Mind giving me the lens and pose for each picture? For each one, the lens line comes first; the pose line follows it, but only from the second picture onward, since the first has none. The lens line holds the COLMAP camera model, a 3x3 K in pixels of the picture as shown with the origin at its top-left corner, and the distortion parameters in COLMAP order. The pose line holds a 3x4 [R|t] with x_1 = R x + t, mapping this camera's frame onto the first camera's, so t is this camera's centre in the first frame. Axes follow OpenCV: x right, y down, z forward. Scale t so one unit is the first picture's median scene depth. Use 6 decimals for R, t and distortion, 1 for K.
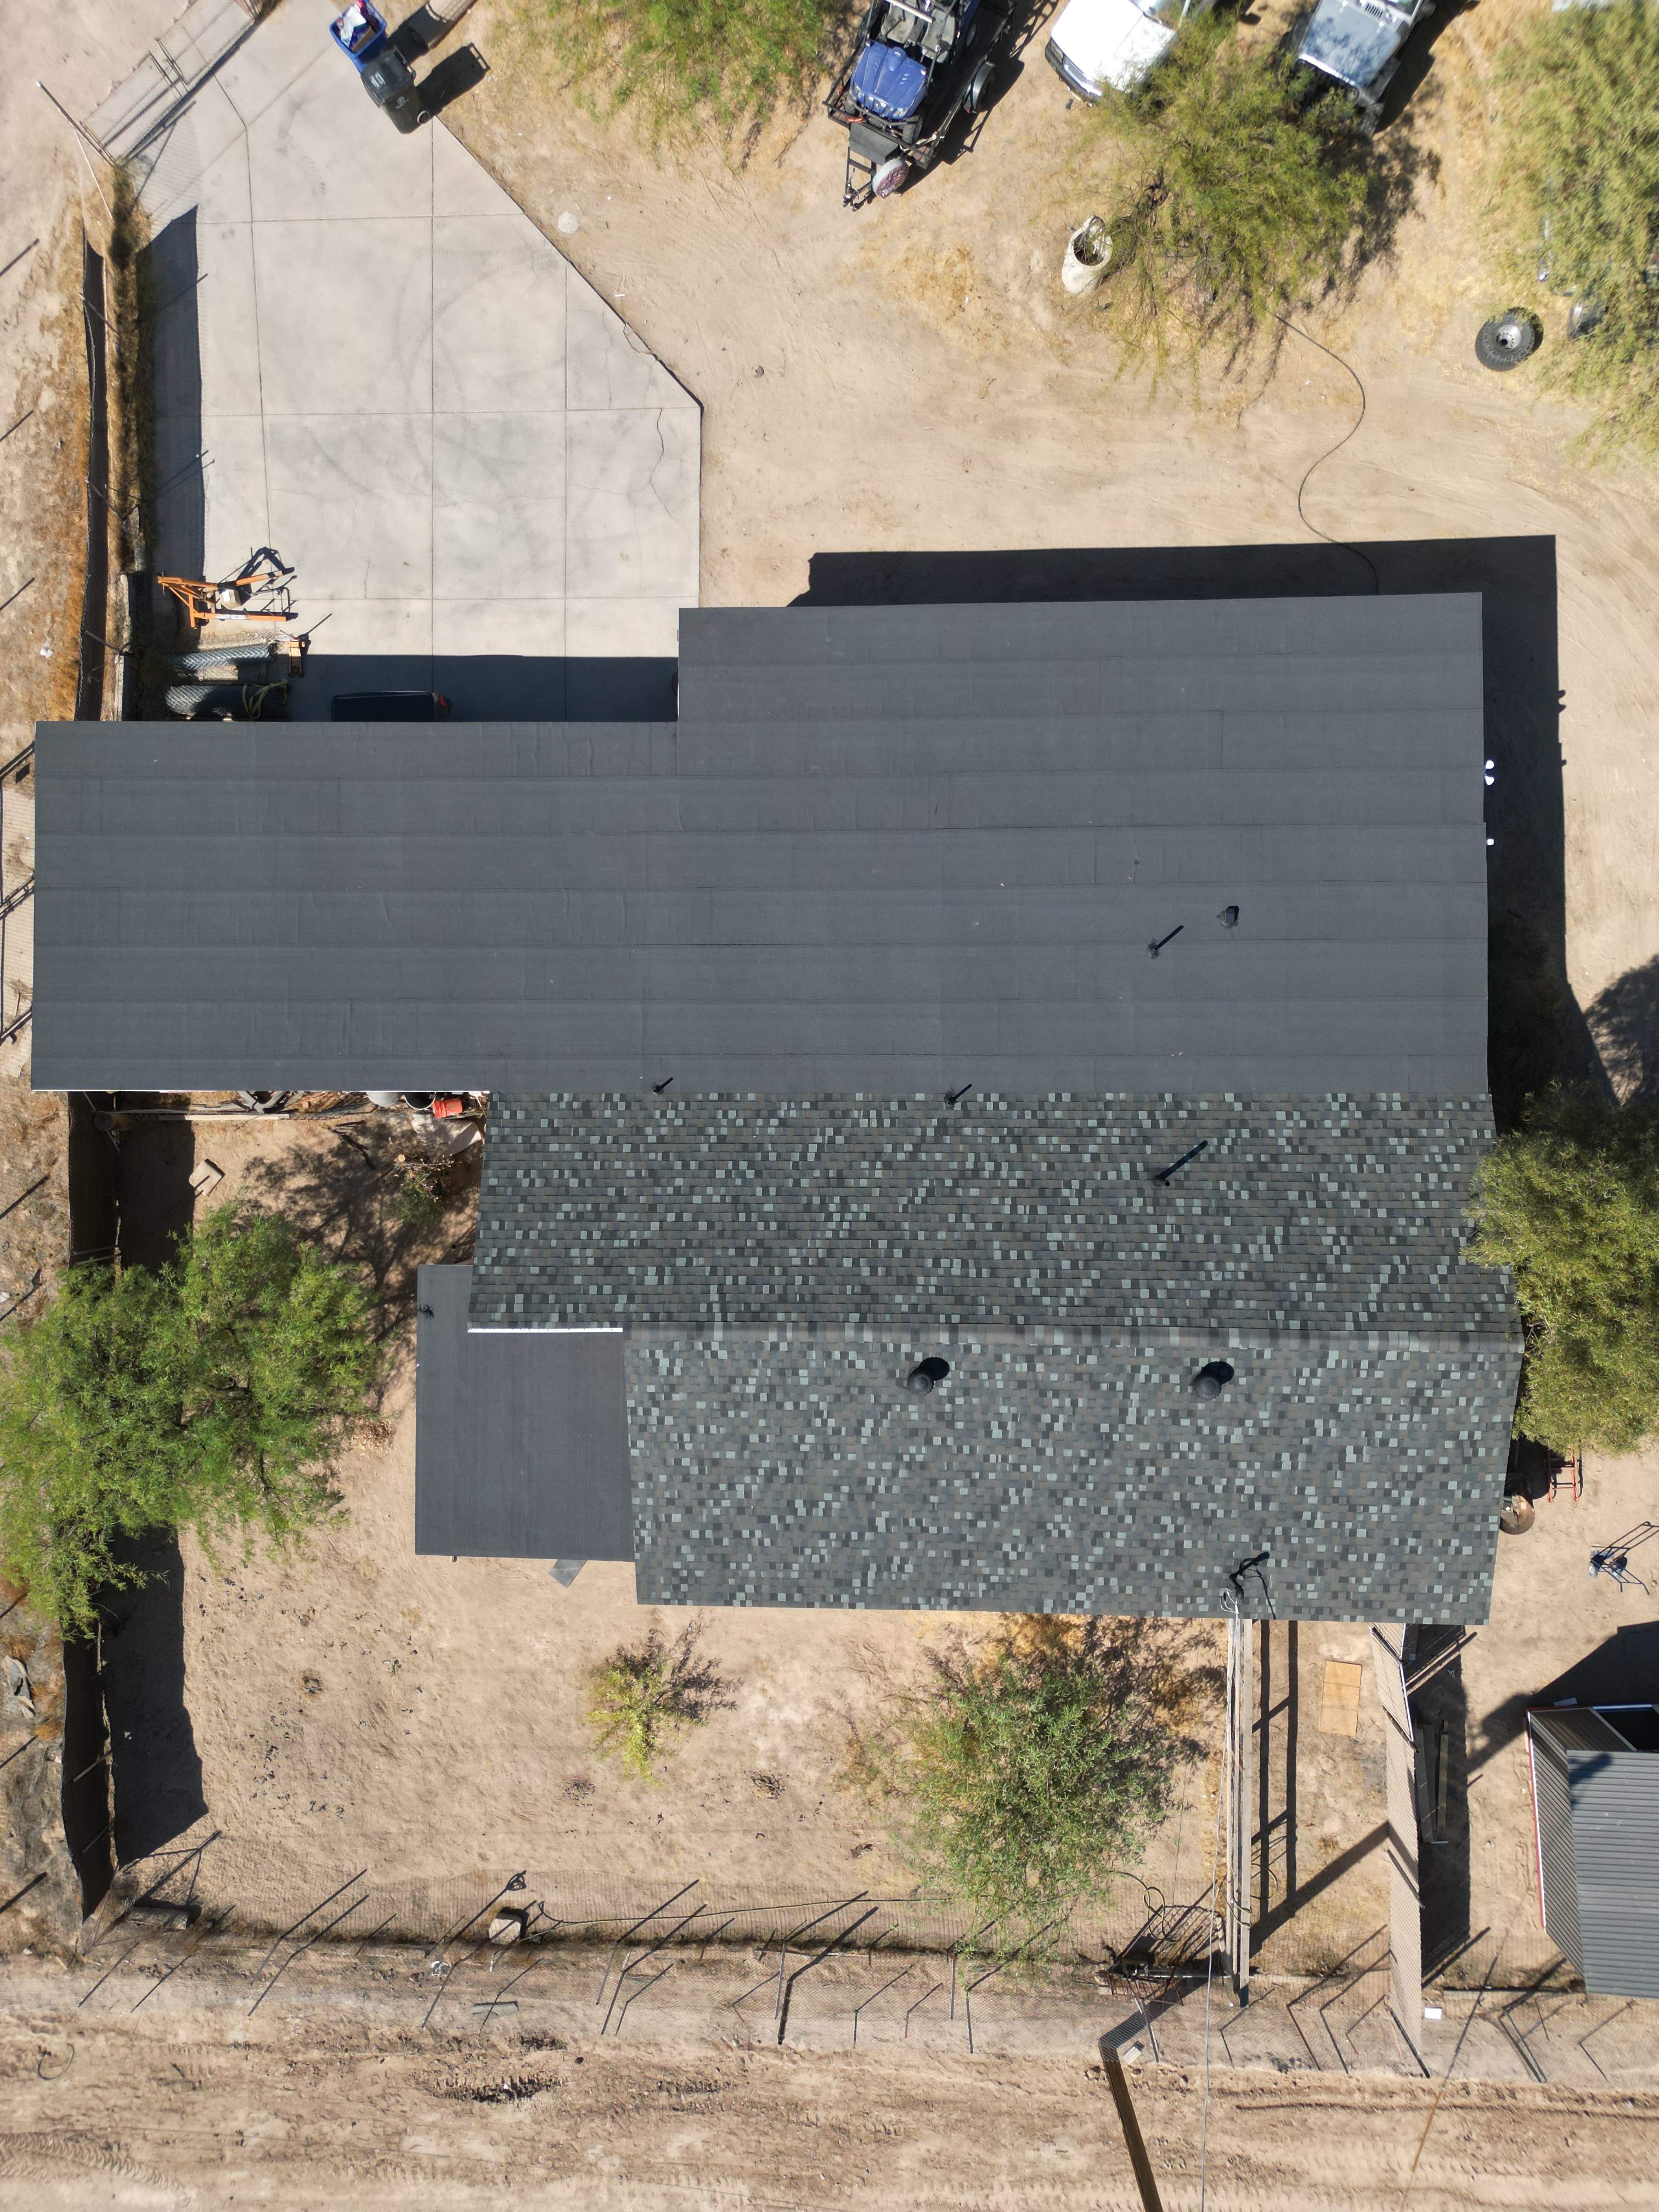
lens RADIAL K [[1447.2, 0, 831.1], [0, 1447.2, 1115.6], [0, 0, 1]] dist [0.130390, -0.128628]
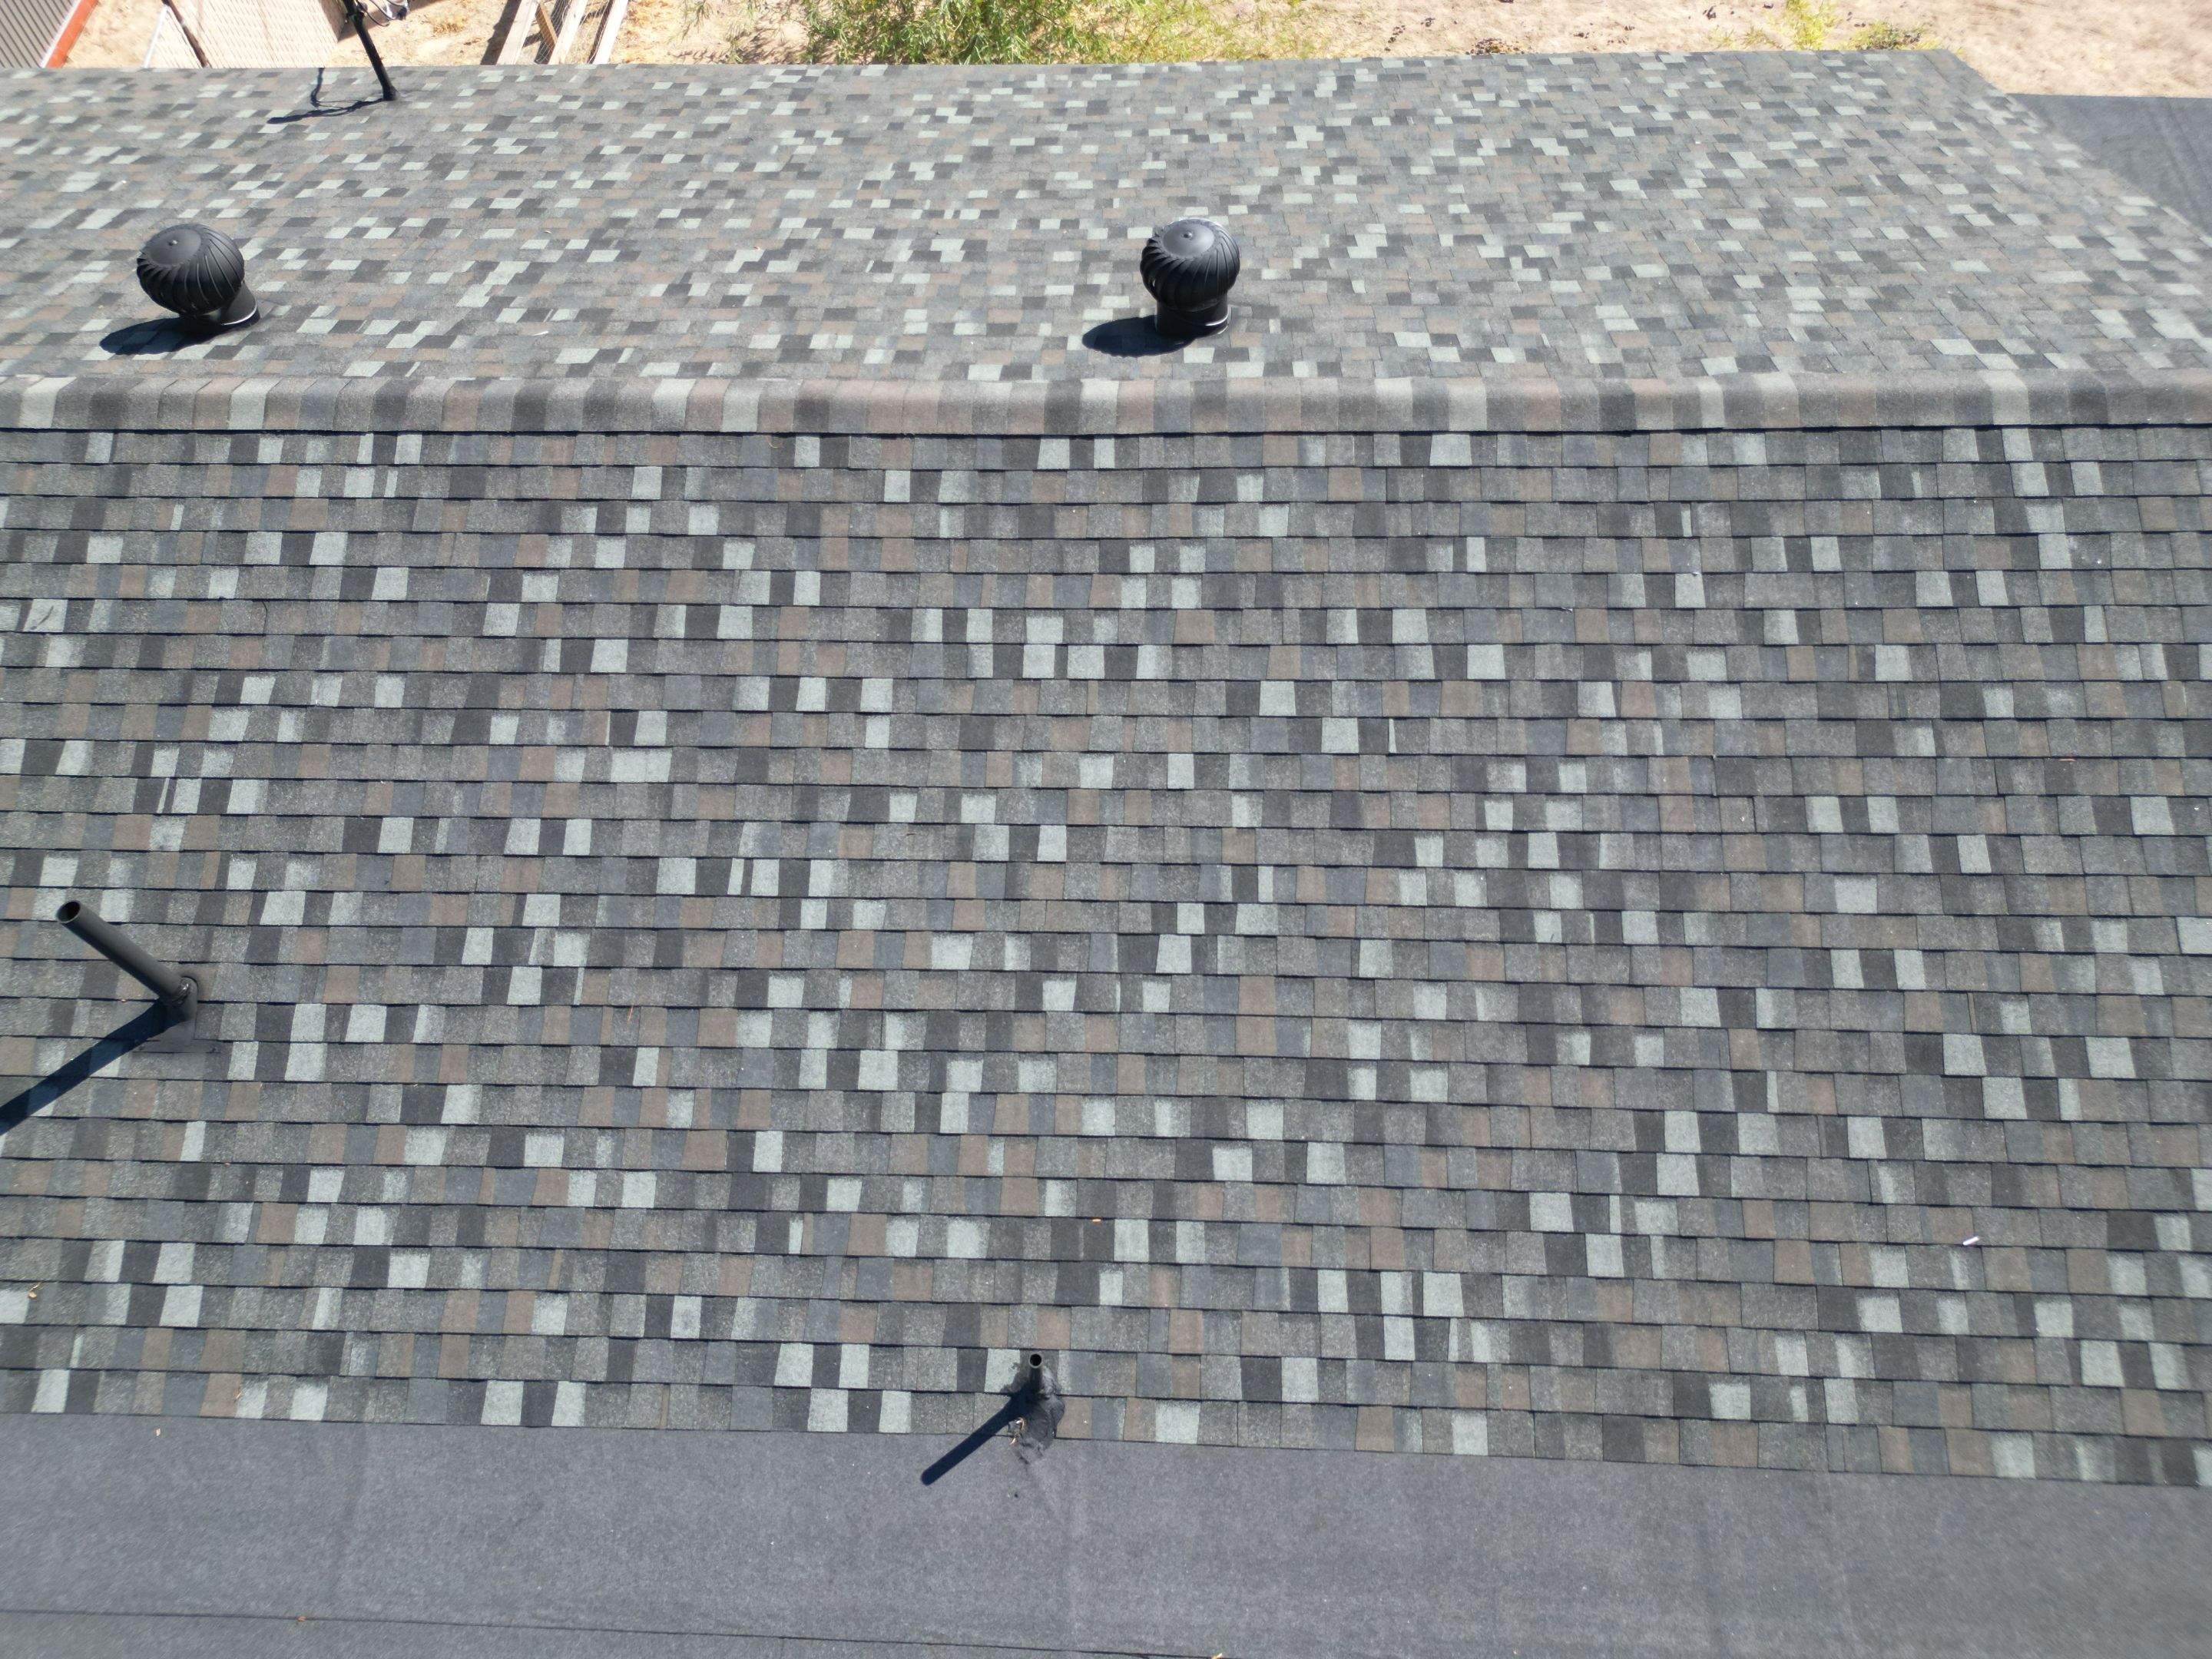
lens RADIAL K [[1532.0, 0, 1107.0], [0, 1532.0, 831.4], [0, 0, 1]] dist [0.082339, -0.081866]
pose [[-0.994747, 0.017852, 0.100797, 0.047978], [0.037775, -0.851165, 0.523537, -0.058762], [0.095141, 0.524594, 0.846020, 0.774461]]
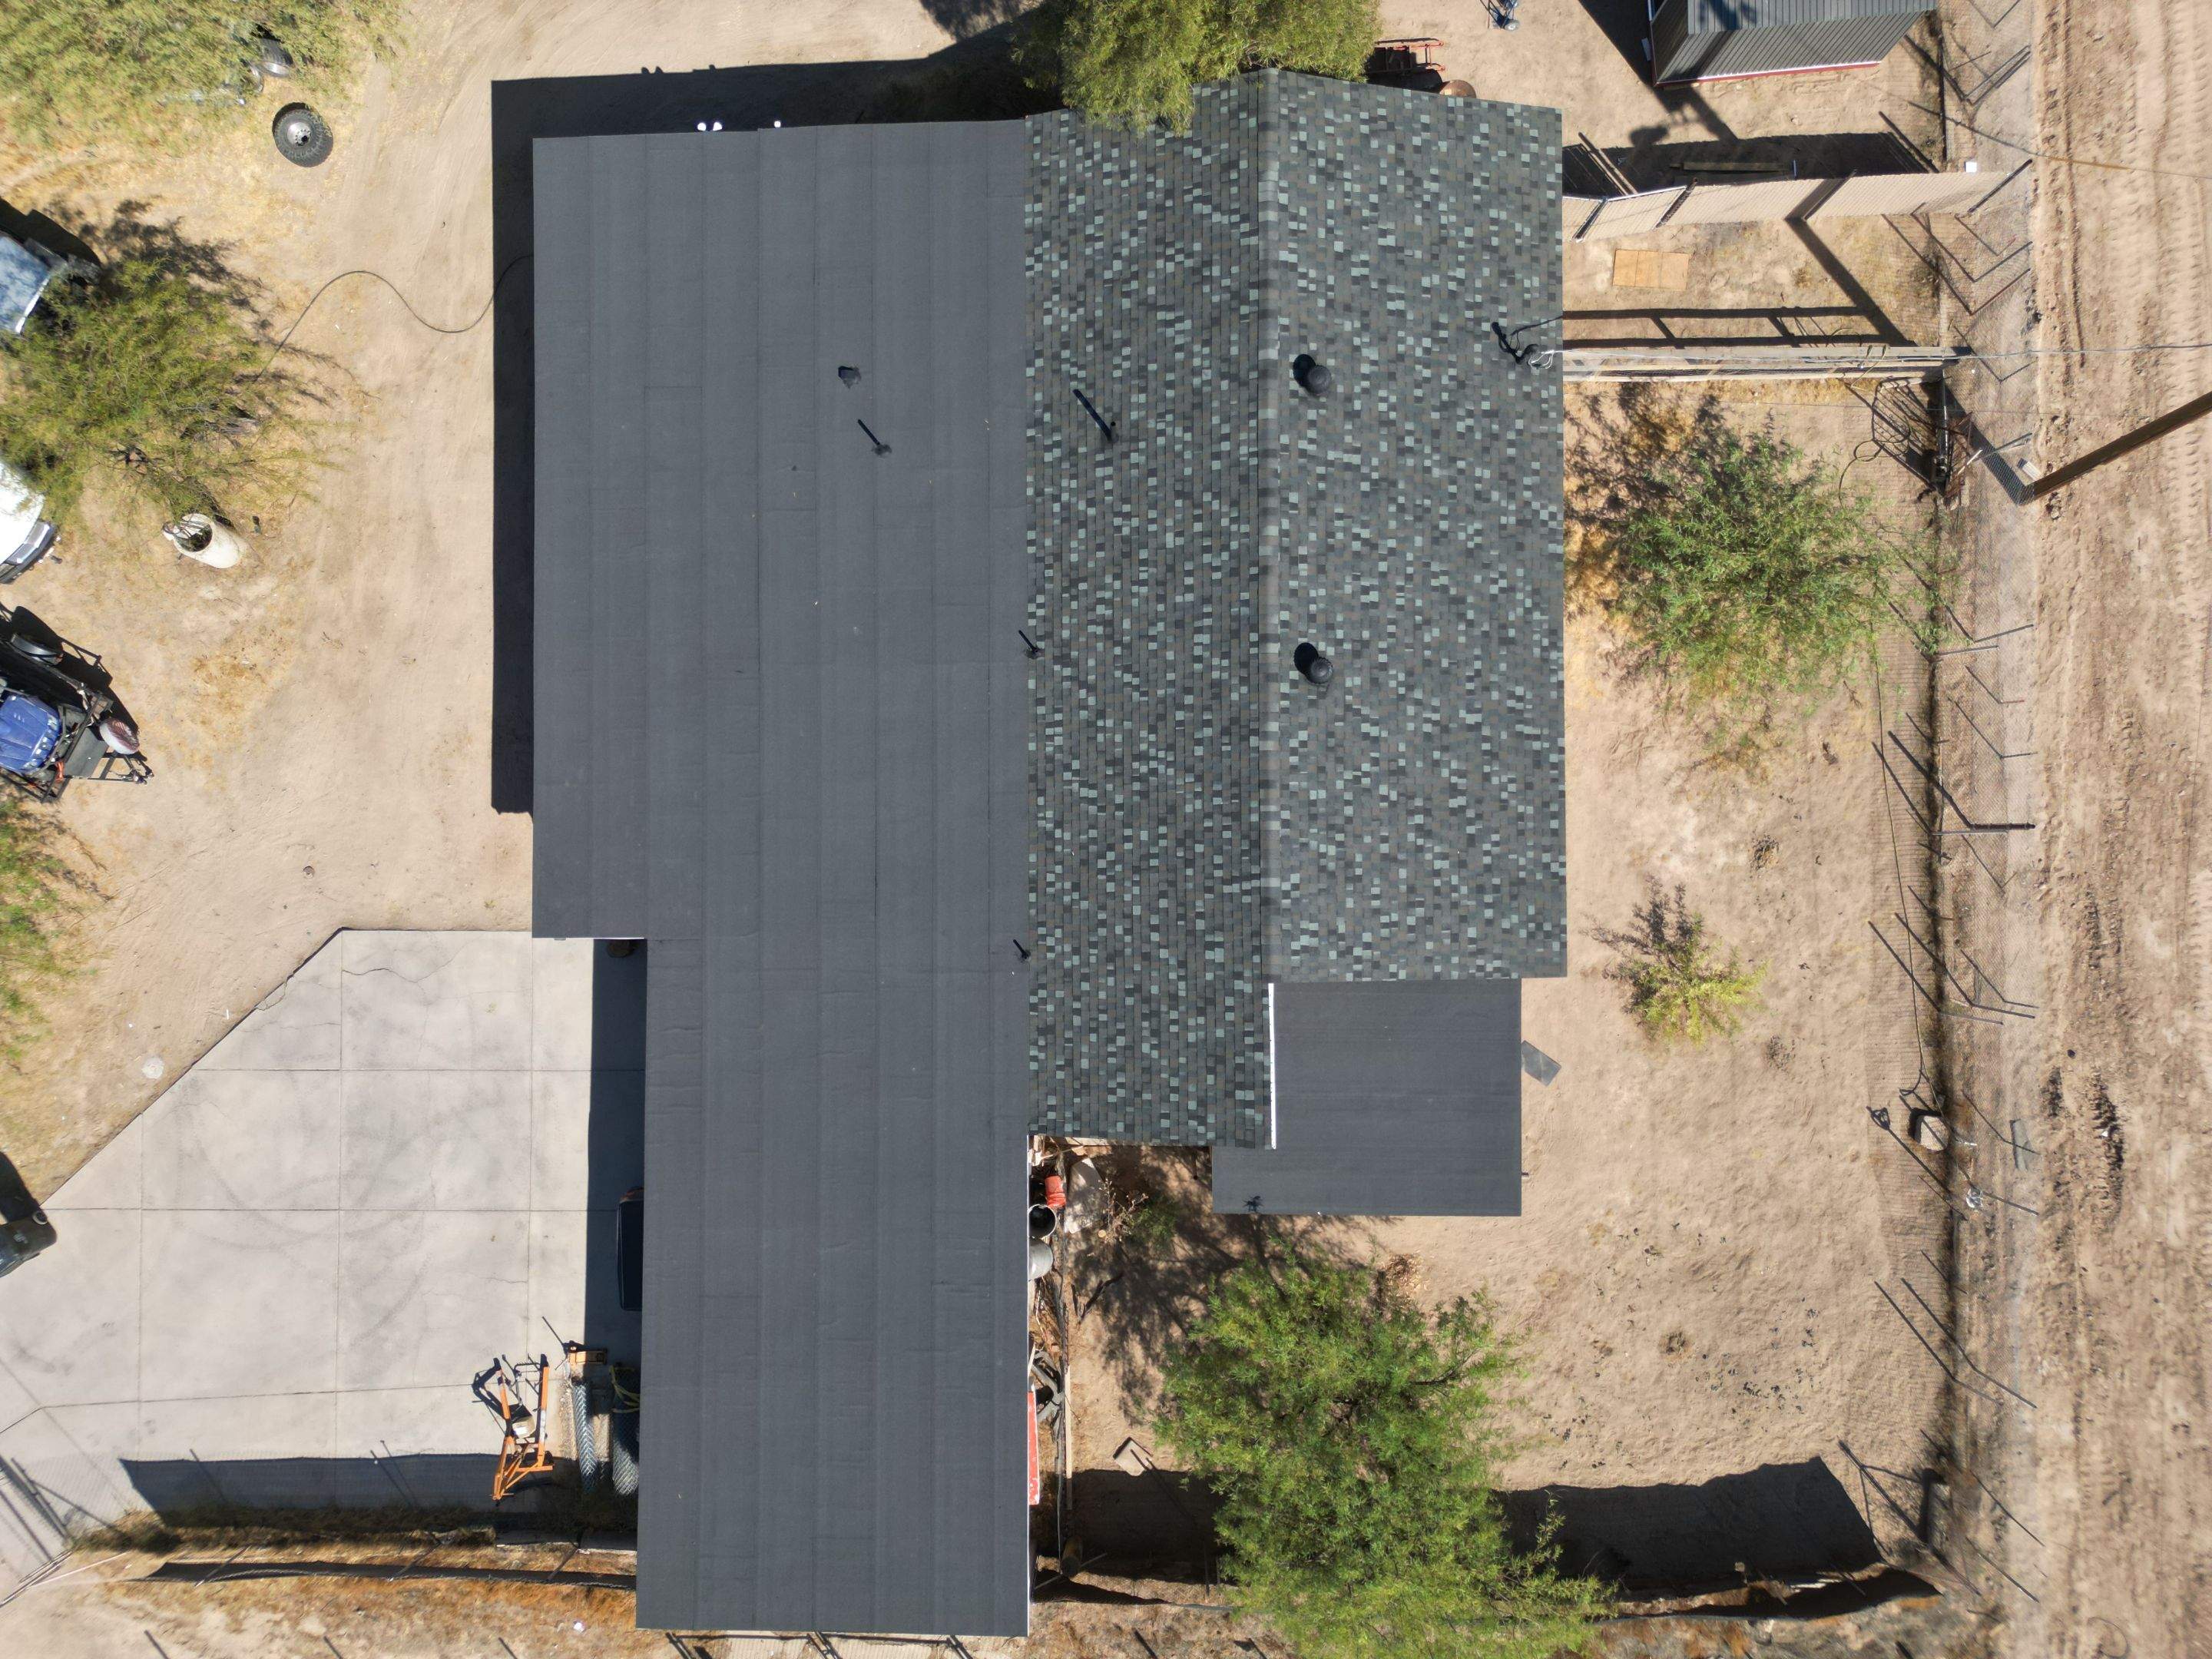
lens RADIAL K [[1447.2, 0, 1113.1], [0, 1447.2, 813.9], [0, 0, 1]] dist [0.130390, -0.128628]
pose [[-0.004776, -0.997017, 0.077037, -0.102464], [0.999358, -0.007494, -0.035033, 0.076161], [0.035506, 0.076820, 0.996413, 0.038294]]
